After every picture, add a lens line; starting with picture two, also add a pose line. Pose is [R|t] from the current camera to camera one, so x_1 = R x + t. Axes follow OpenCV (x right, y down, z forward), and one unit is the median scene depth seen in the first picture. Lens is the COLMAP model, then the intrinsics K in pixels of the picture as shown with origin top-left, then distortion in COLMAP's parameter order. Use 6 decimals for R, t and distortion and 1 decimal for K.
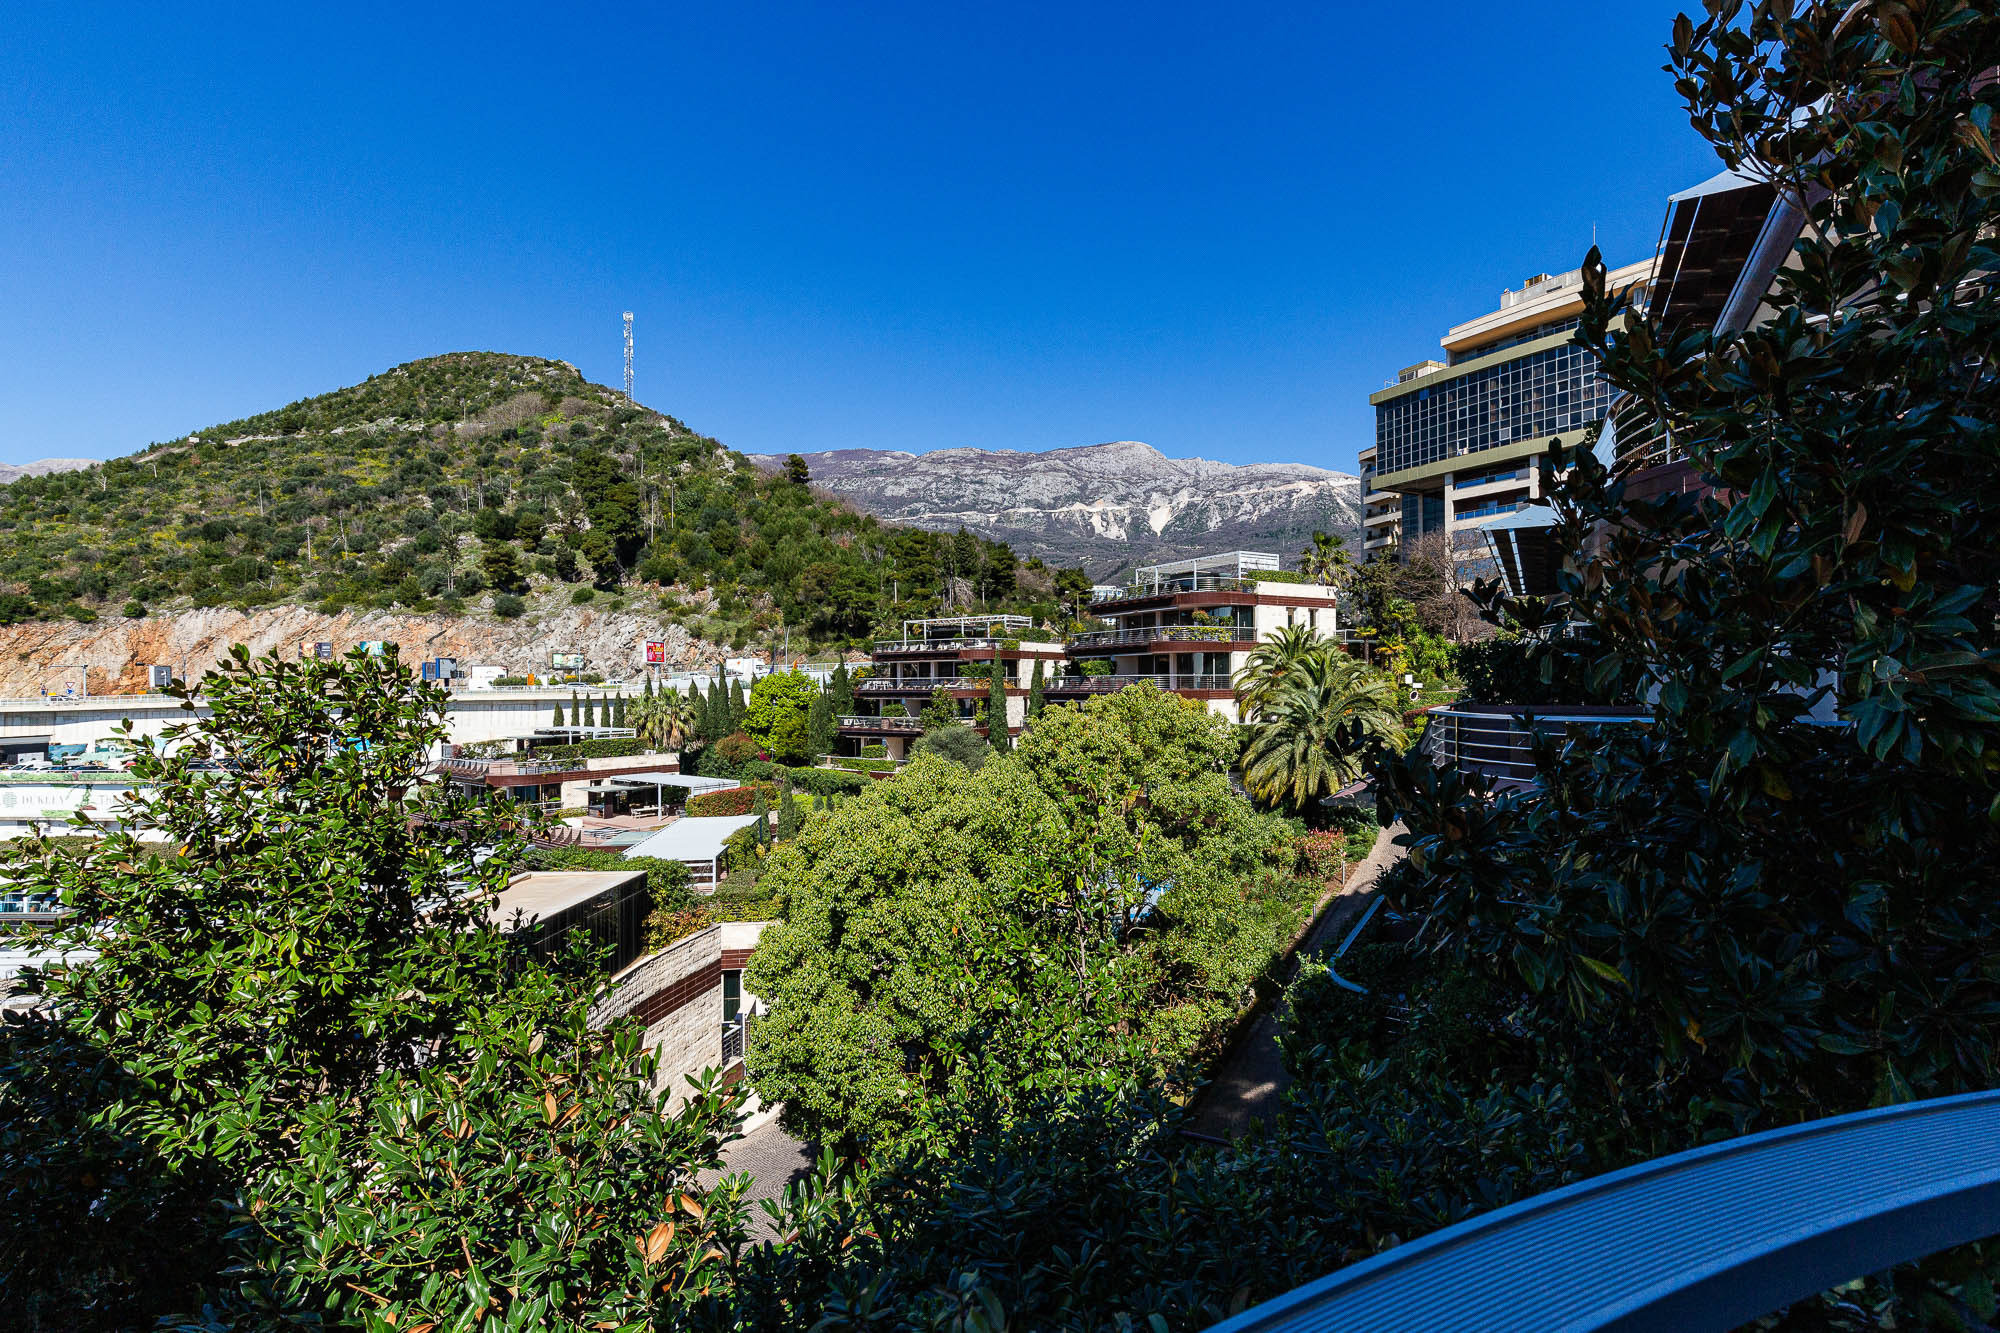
lens RADIAL K [[922.3, 0, 1036.8], [0, 922.3, 680.0], [0, 0, 1]] dist [0.013029, -0.000048]
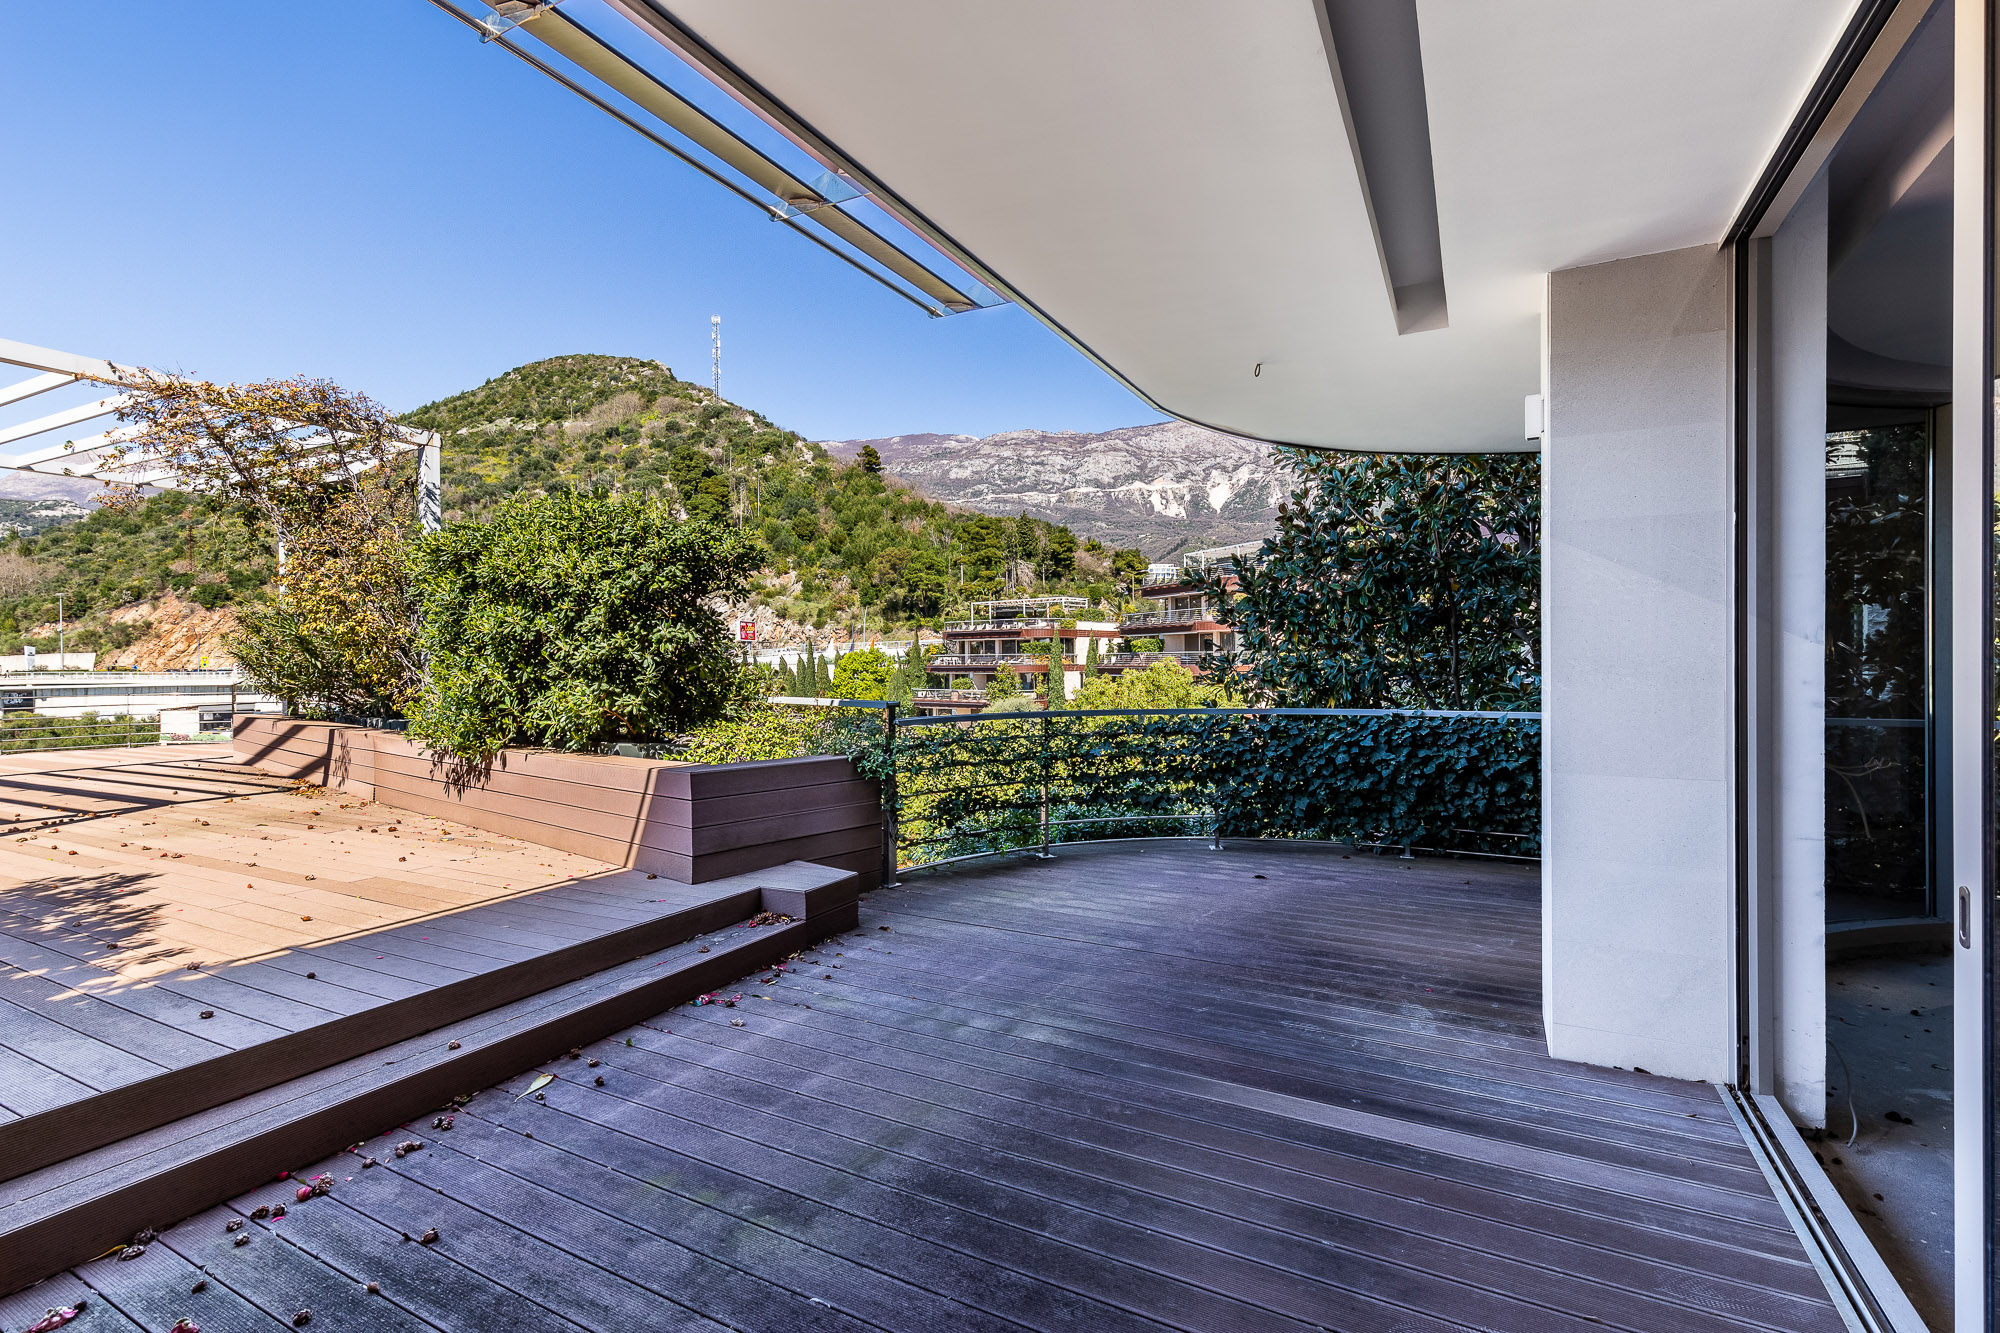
lens RADIAL K [[899.3, 0, 1009.4], [0, 899.3, 667.8], [0, 0, 1]] dist [0.010943, -0.000290]
pose [[0.995326, 0.000946, -0.096569, 0.002876], [0.000312, 0.999915, 0.013007, -0.000182], [0.096573, -0.012977, 0.995241, -0.037107]]
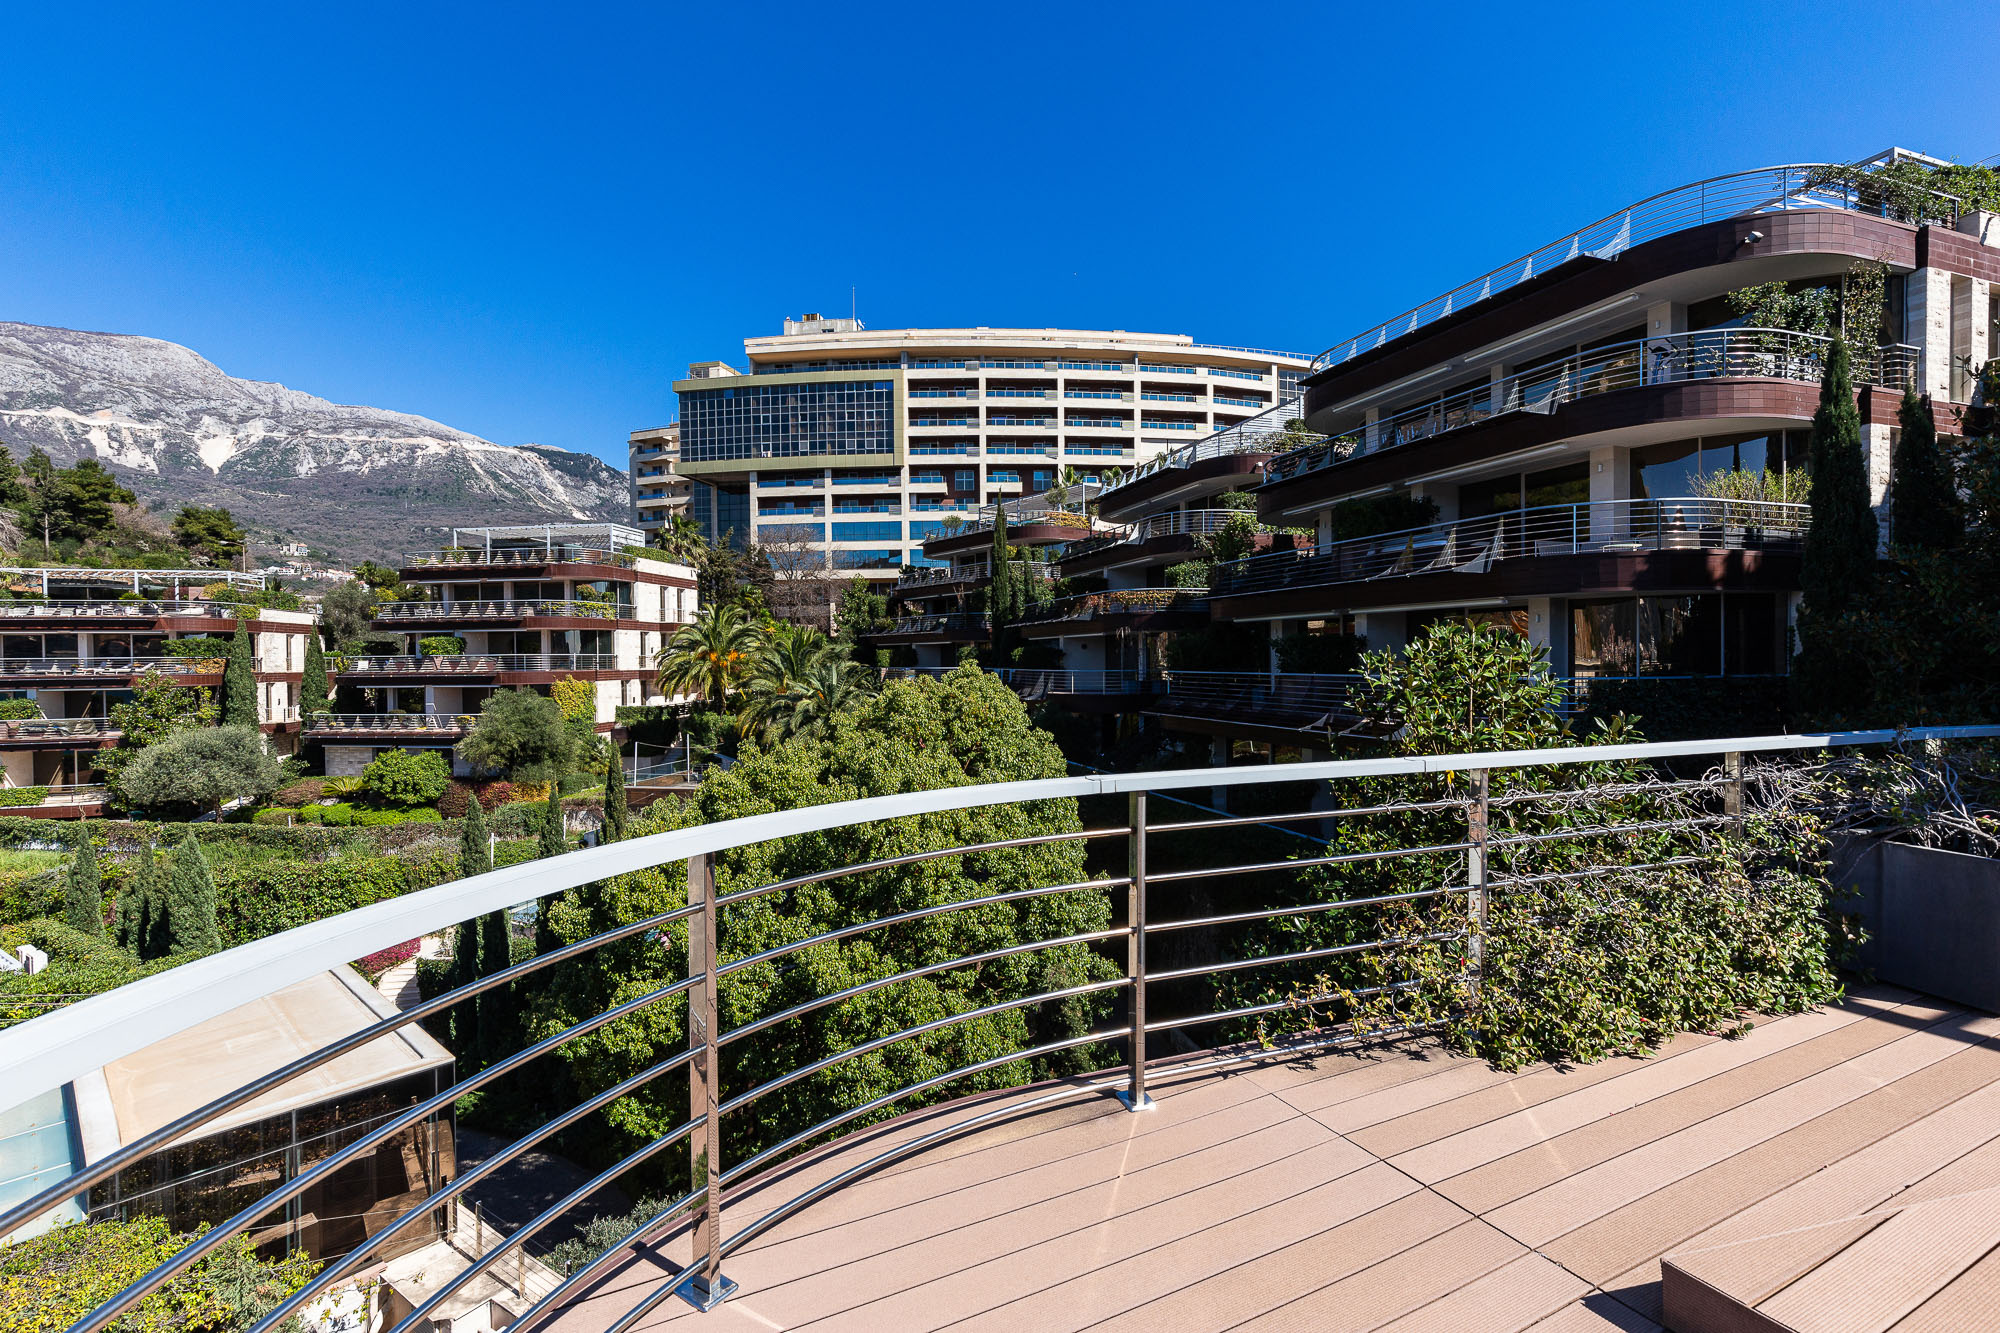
lens RADIAL K [[899.3, 0, 1009.4], [0, 899.3, 667.8], [0, 0, 1]] dist [0.010943, -0.000290]
pose [[0.656200, -0.009092, 0.754532, -0.092210], [0.002267, 0.999947, 0.010078, -0.000105], [-0.754584, -0.004903, 0.656185, 0.037253]]
